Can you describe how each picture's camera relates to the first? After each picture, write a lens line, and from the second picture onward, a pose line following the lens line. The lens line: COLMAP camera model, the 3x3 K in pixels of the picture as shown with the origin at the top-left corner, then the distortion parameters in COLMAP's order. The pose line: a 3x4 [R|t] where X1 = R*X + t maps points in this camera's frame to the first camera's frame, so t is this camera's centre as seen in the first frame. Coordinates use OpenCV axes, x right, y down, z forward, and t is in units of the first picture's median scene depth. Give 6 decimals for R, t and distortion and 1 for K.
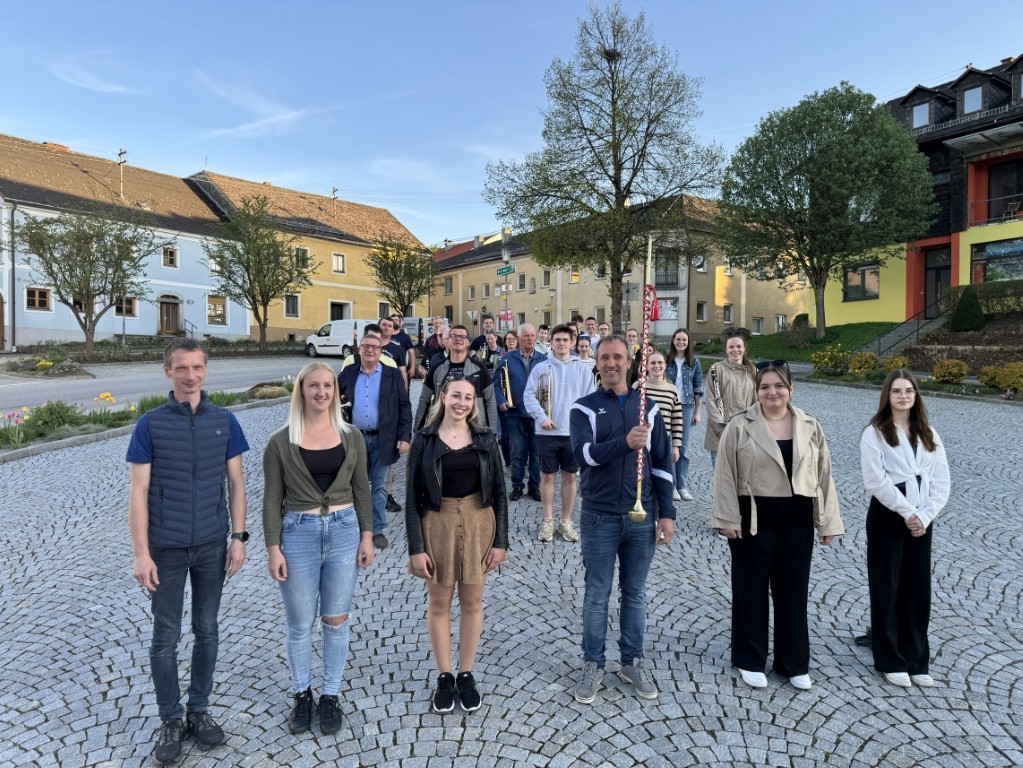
lens RADIAL K [[710.9, 0, 511.5], [0, 710.9, 384.0], [0, 0, 1]] dist [0.063084, -0.075189]
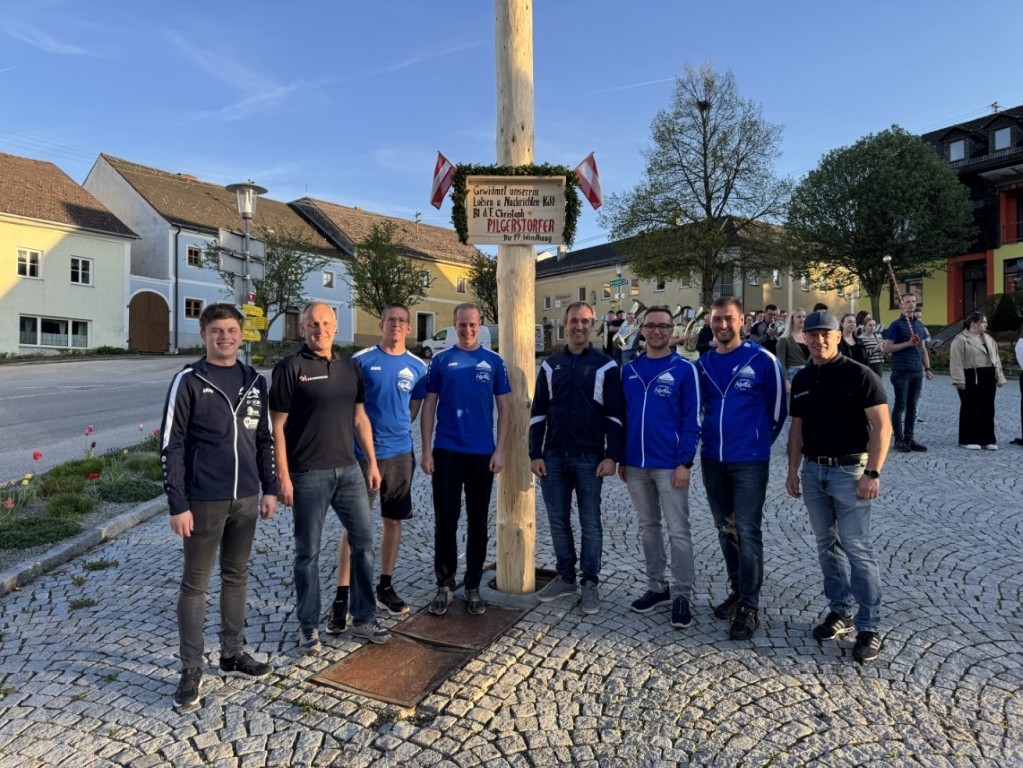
lens RADIAL K [[710.8, 0, 505.1], [0, 710.8, 385.0], [0, 0, 1]] dist [0.067785, -0.083537]
pose [[0.999857, -0.000245, -0.016923, -0.161451], [-0.000116, 0.999772, -0.021356, 0.037608], [0.016925, 0.021355, 0.999629, -0.192584]]
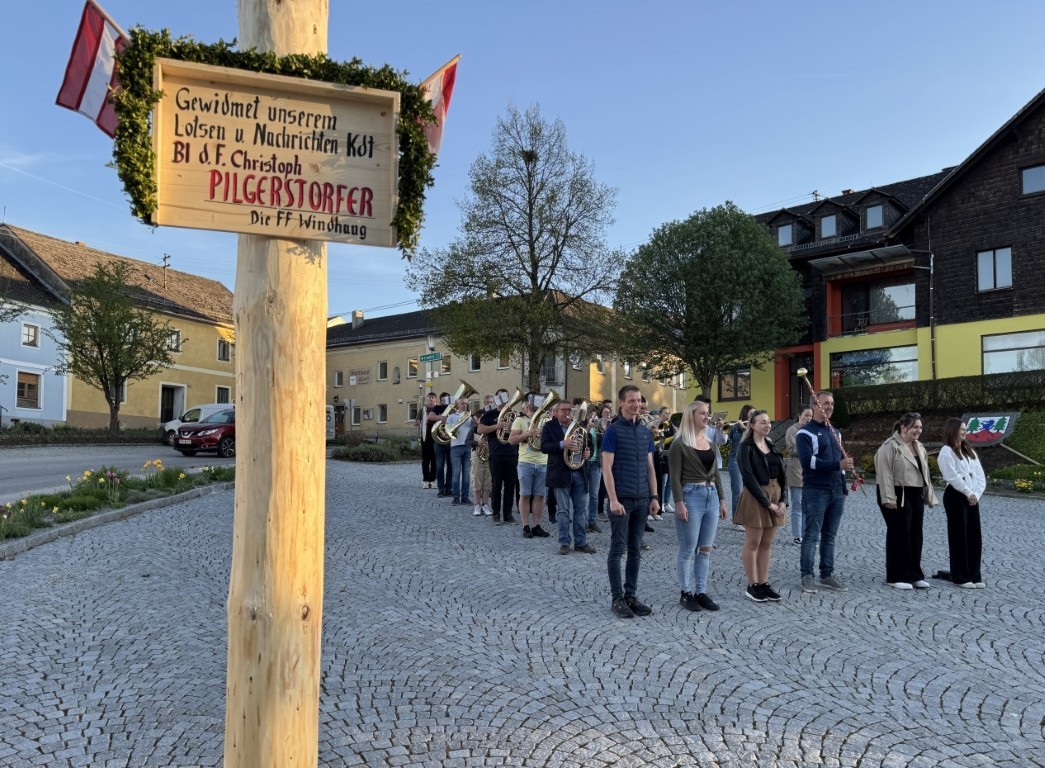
lens RADIAL K [[812.1, 0, 523.8], [0, 812.1, 442.5], [0, 0, 1]] dist [0.153434, -0.263903]
pose [[0.964635, 0.017051, 0.263036, -0.159606], [-0.000559, 0.998036, -0.062647, 0.026449], [-0.263588, 0.060284, 0.962750, -0.107788]]
